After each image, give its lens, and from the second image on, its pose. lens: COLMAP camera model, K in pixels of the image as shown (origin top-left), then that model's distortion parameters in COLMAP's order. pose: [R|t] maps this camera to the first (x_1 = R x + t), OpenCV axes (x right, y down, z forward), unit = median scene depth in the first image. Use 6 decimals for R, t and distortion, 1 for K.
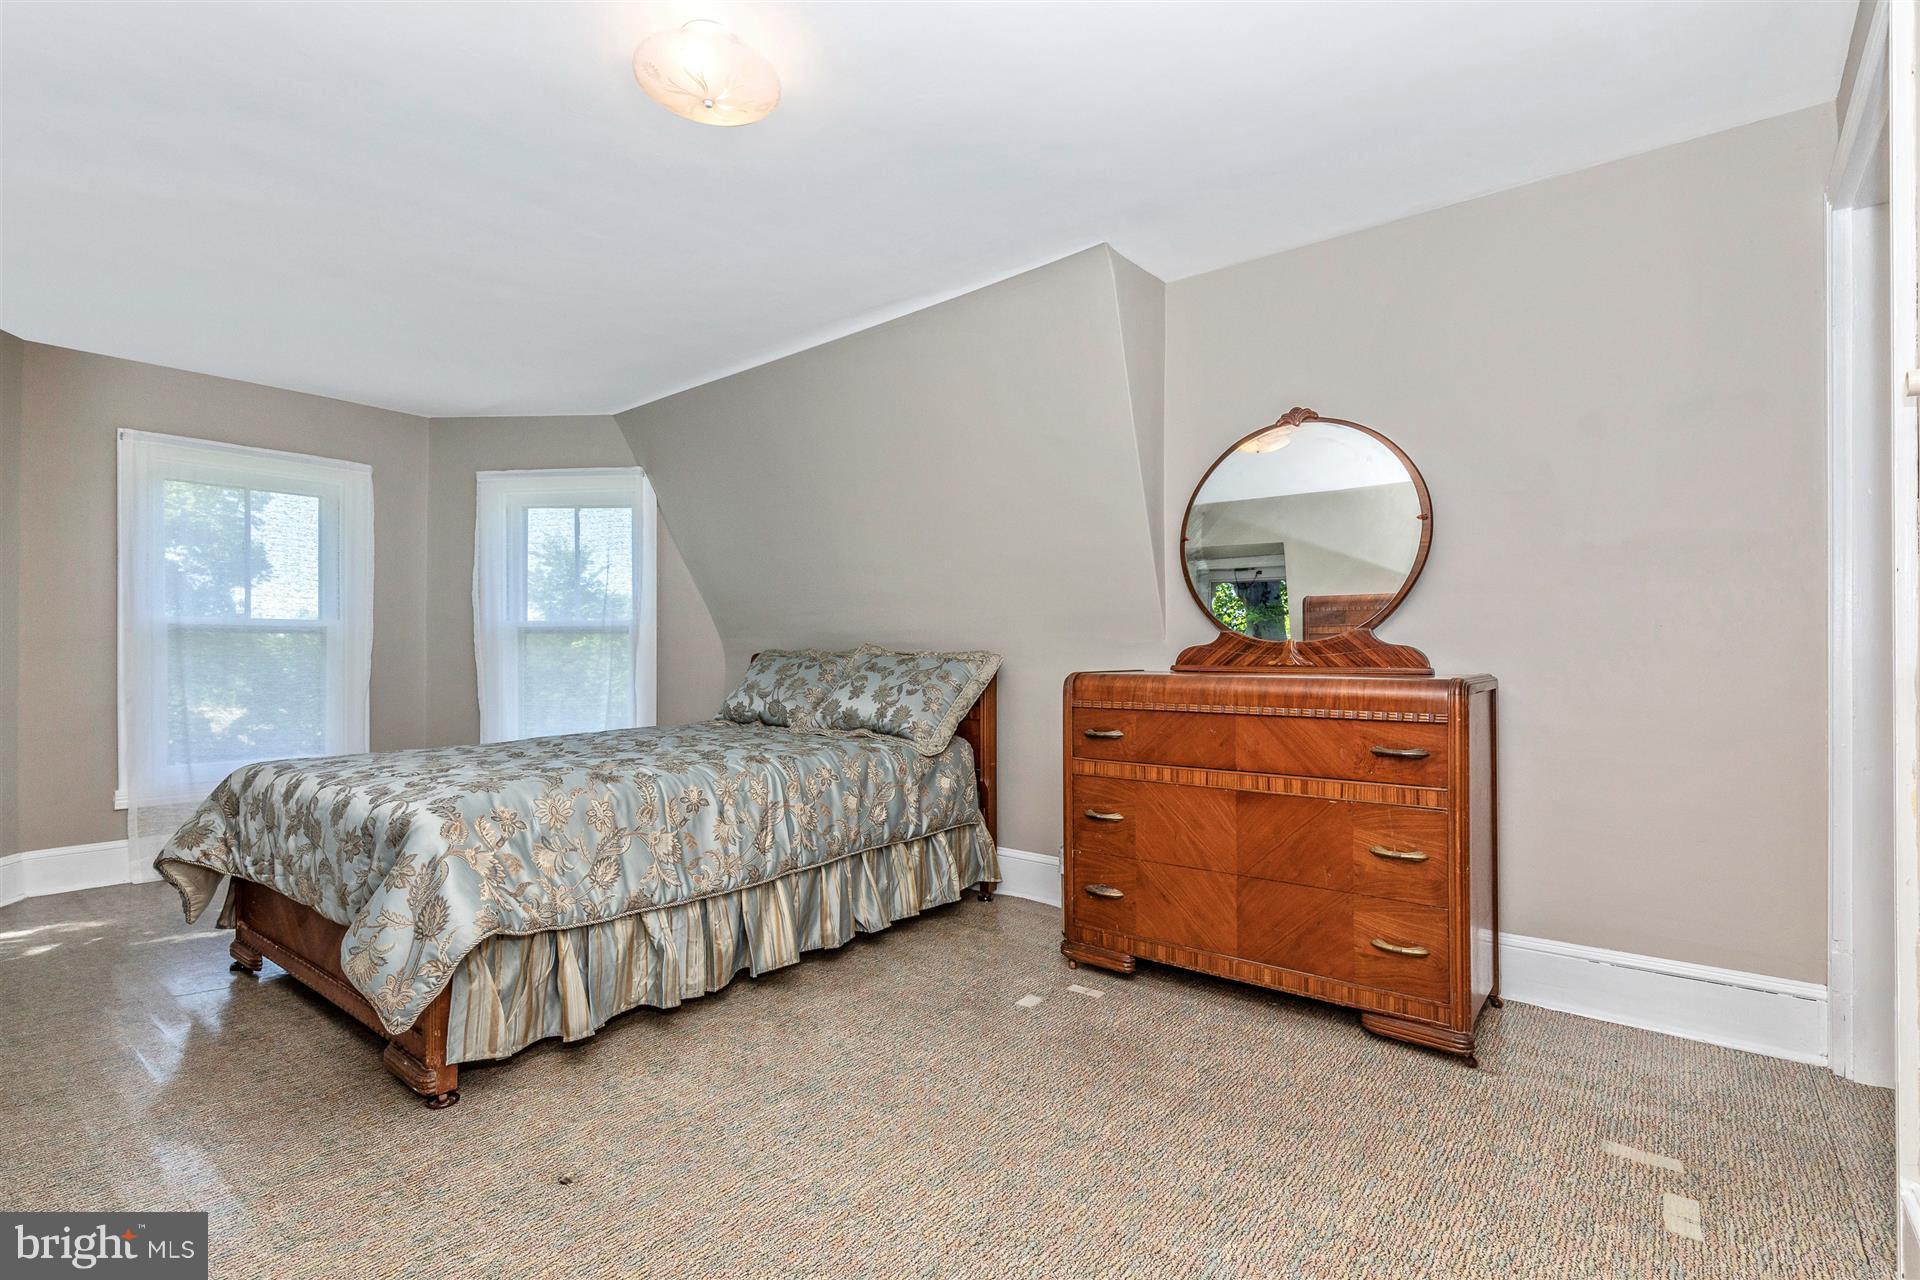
lens RADIAL K [[953.3, 0, 964.7], [0, 953.3, 673.2], [0, 0, 1]] dist [-0.001697, 0.000295]
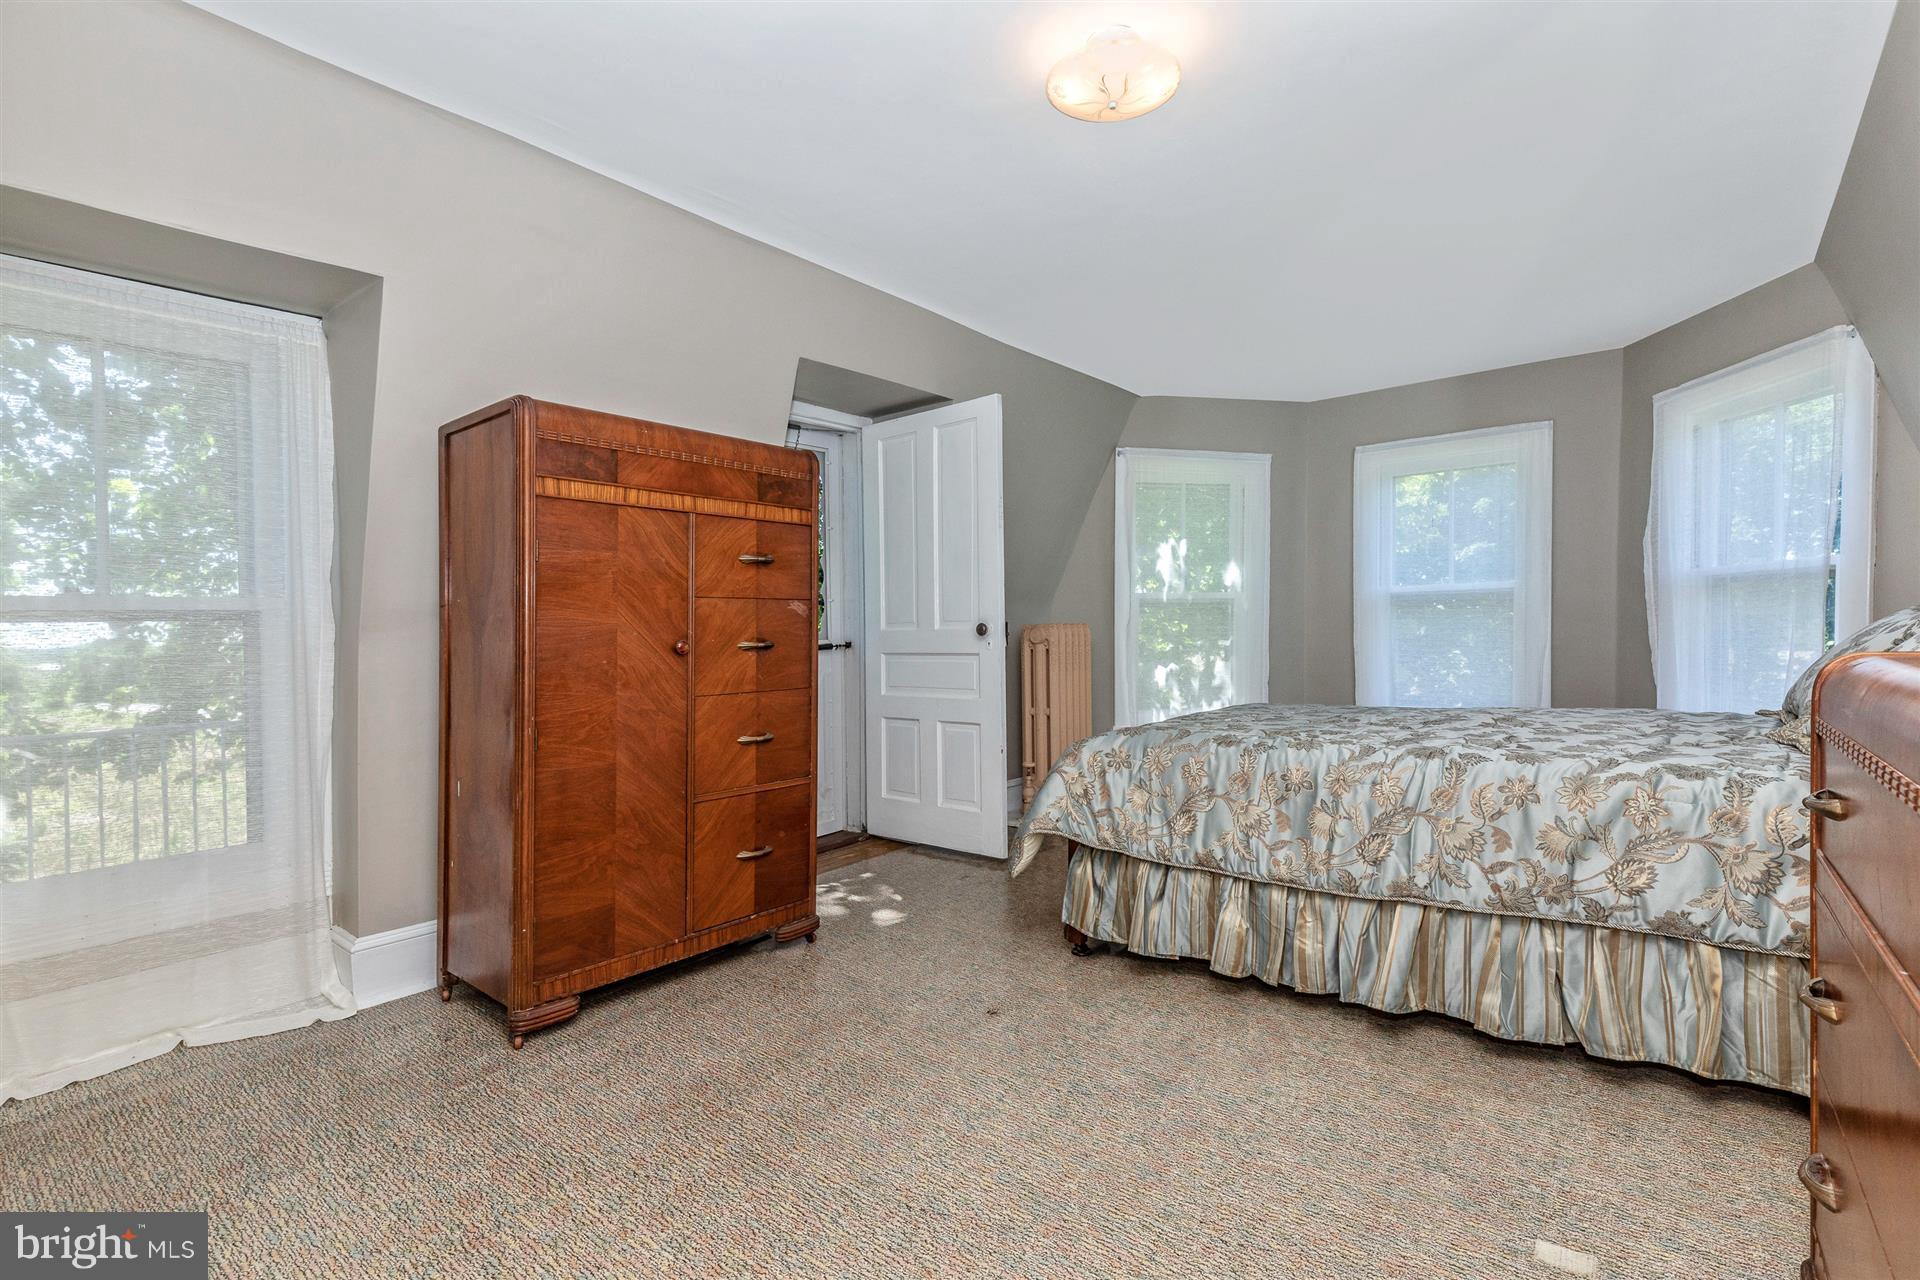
lens RADIAL K [[869.4, 0, 965.8], [0, 869.4, 656.3], [0, 0, 1]] dist [0.020025, 0.000633]
pose [[-0.031506, 0.041475, -0.998643, 0.511934], [0.017483, 0.999009, 0.040938, -0.028418], [0.999351, -0.016170, -0.032200, 0.616516]]
